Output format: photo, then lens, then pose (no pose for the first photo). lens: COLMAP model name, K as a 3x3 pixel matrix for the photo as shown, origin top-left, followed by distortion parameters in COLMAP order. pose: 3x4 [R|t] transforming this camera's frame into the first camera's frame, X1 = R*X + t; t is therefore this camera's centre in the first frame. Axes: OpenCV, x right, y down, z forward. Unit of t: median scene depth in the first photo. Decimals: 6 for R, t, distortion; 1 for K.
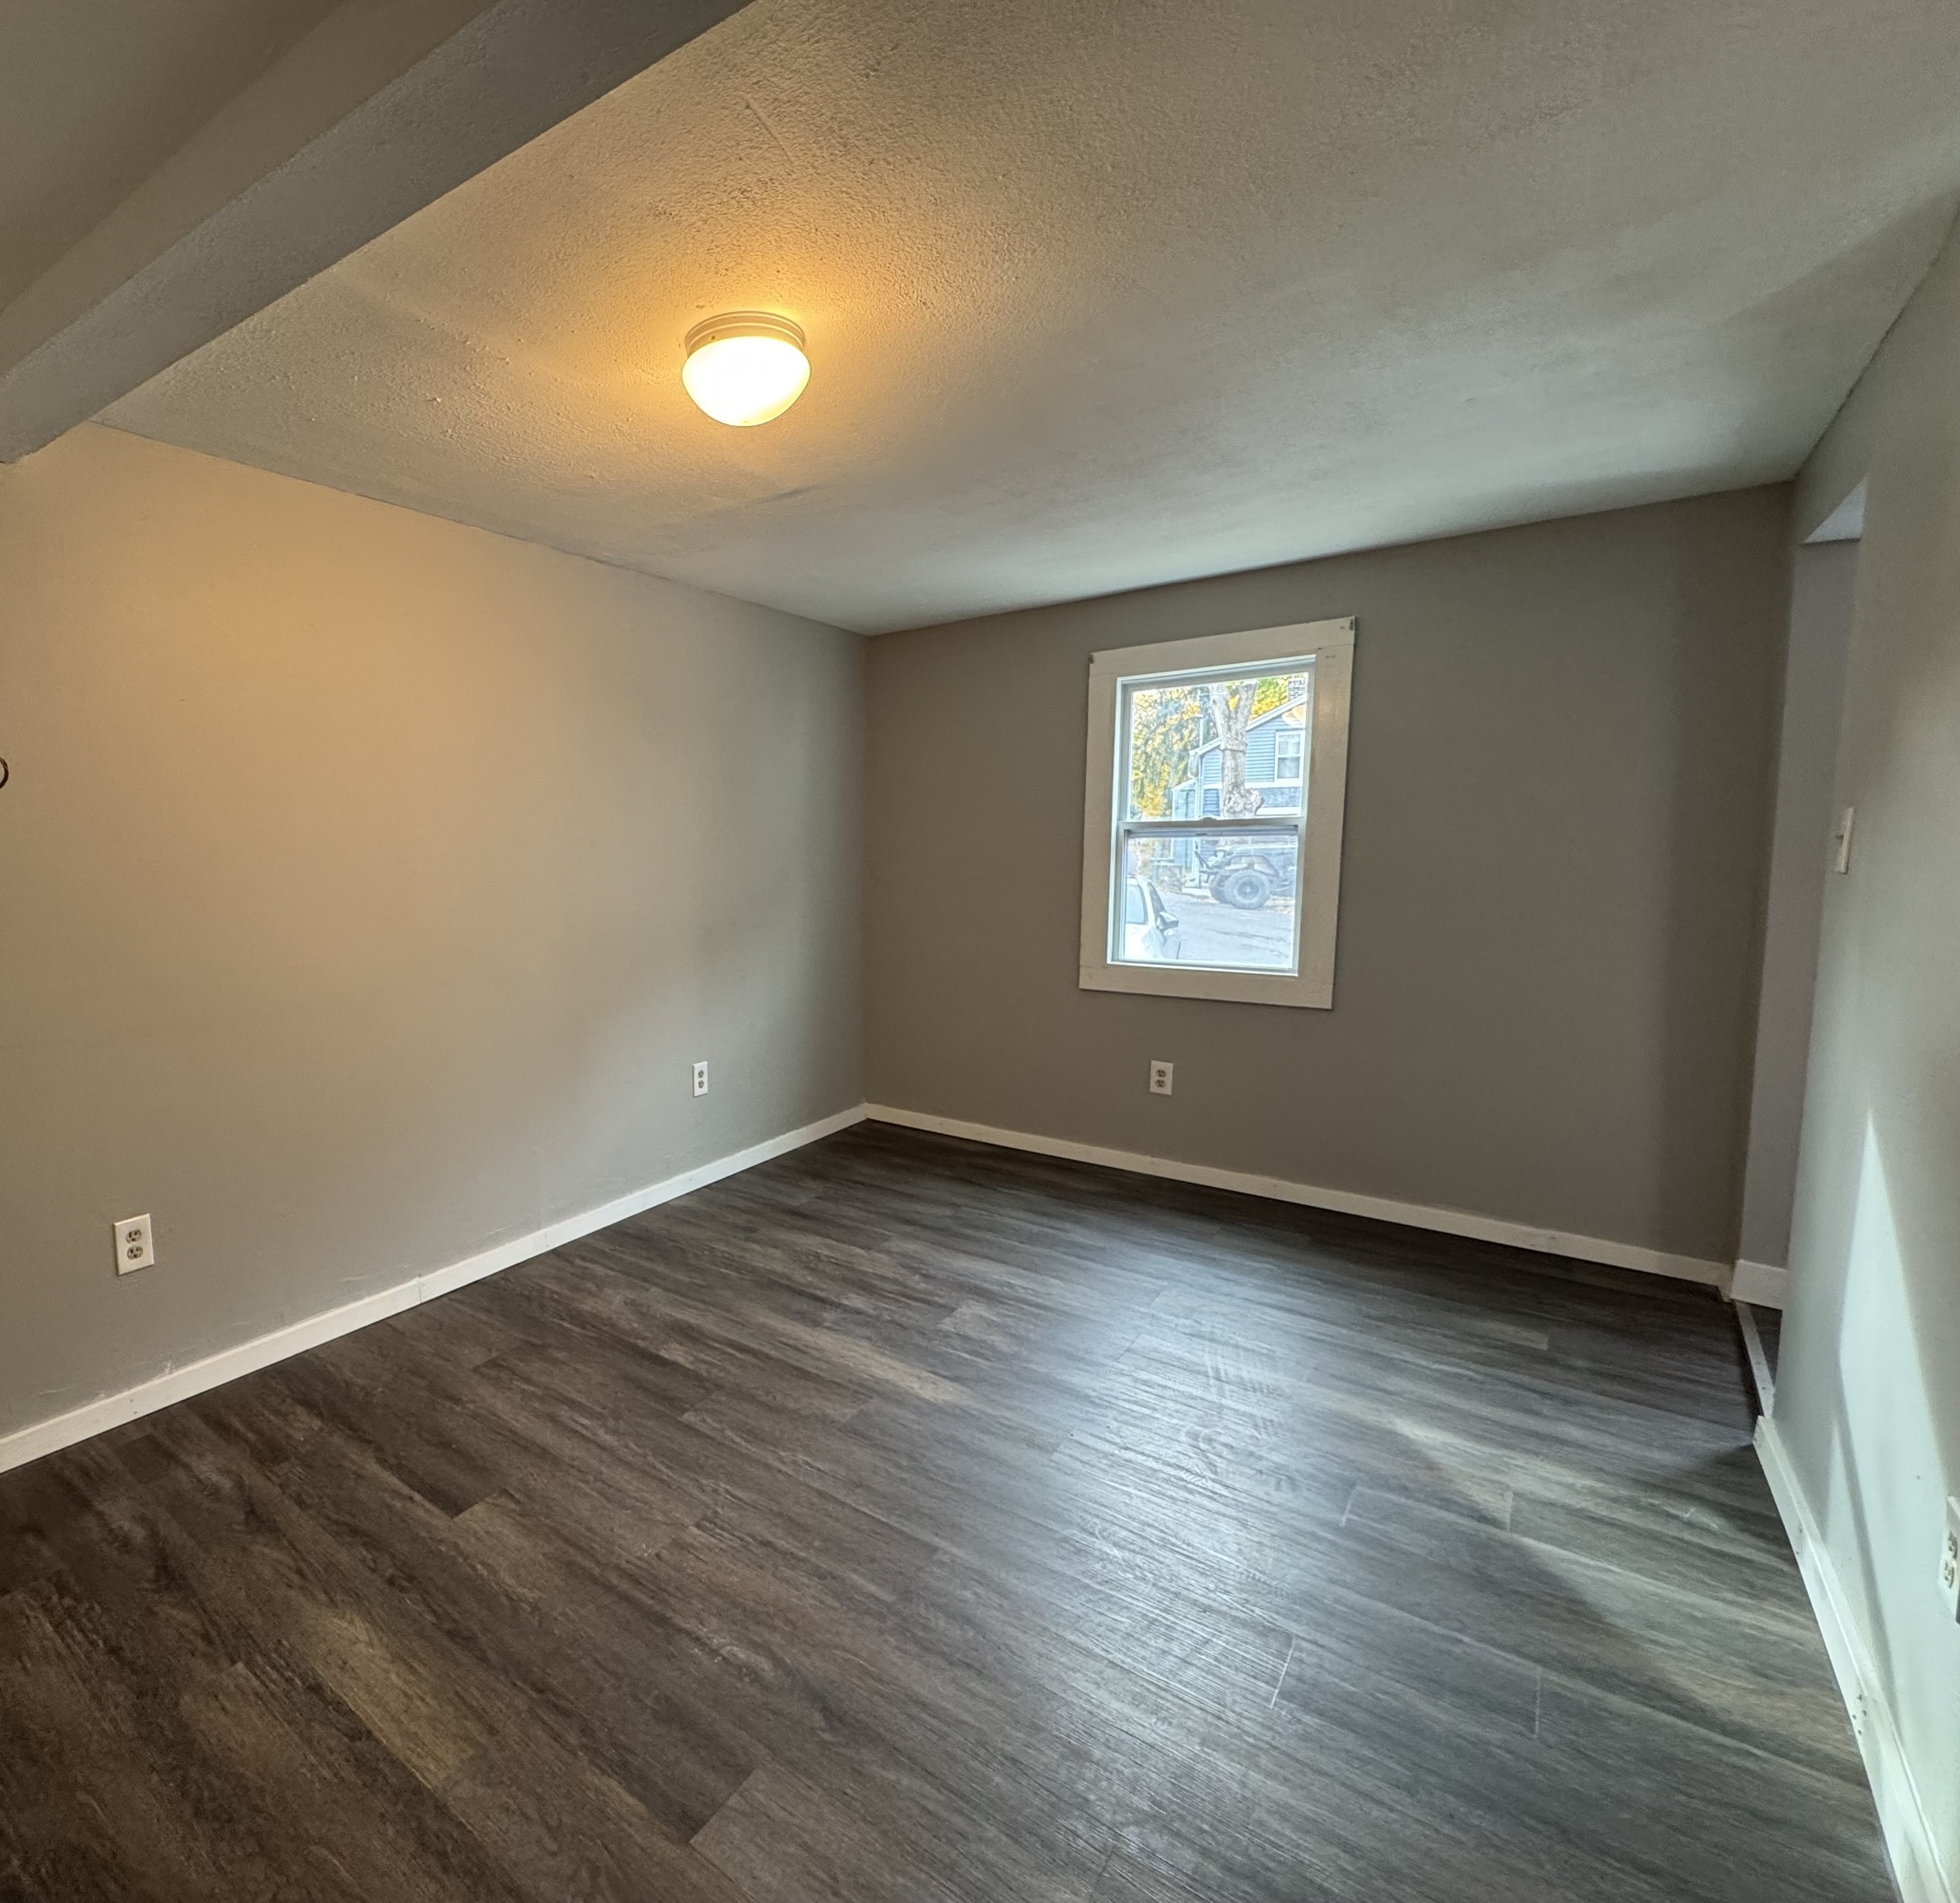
lens RADIAL K [[930.9, 0, 980.0], [0, 930.9, 951.5], [0, 0, 1]] dist [0.001721, 0.000516]
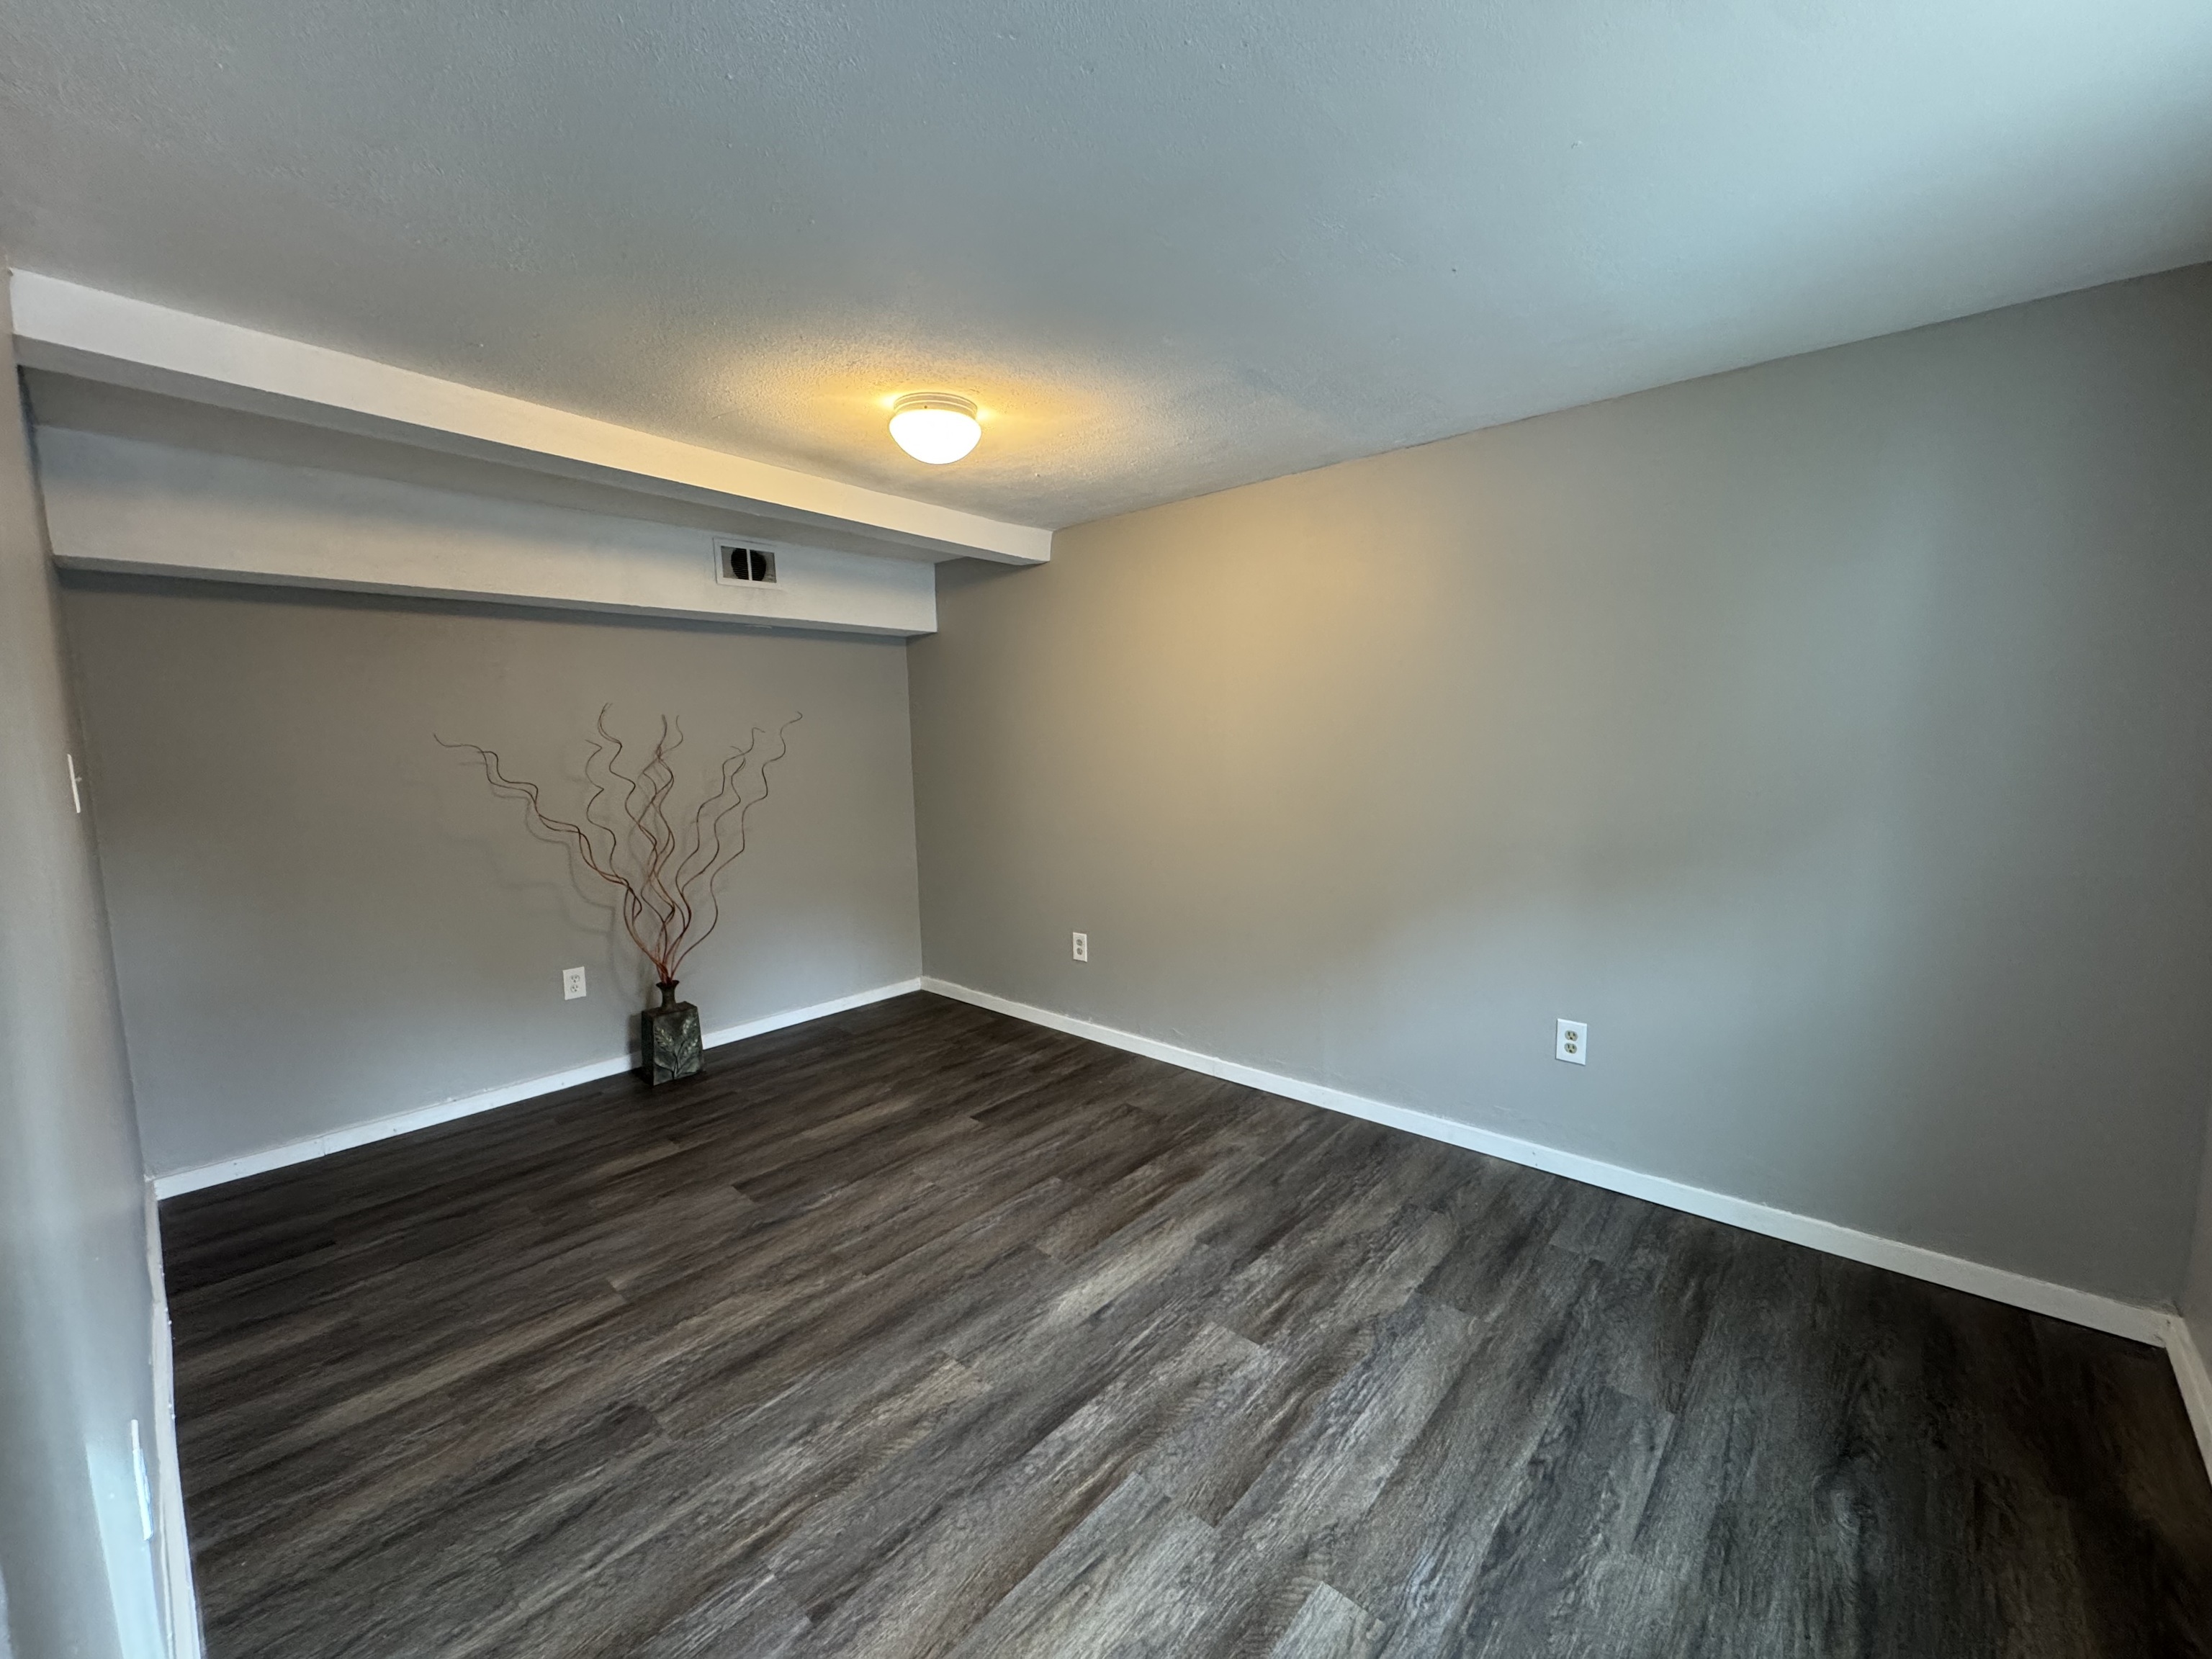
lens RADIAL K [[882.9, 0, 1104.6], [0, 882.9, 825.1], [0, 0, 1]] dist [-0.002473, -0.000299]
pose [[-0.132333, 0.124124, -0.983403, 0.873110], [-0.108667, 0.984331, 0.138864, -0.228480], [0.985231, 0.125240, -0.116772, 1.040090]]
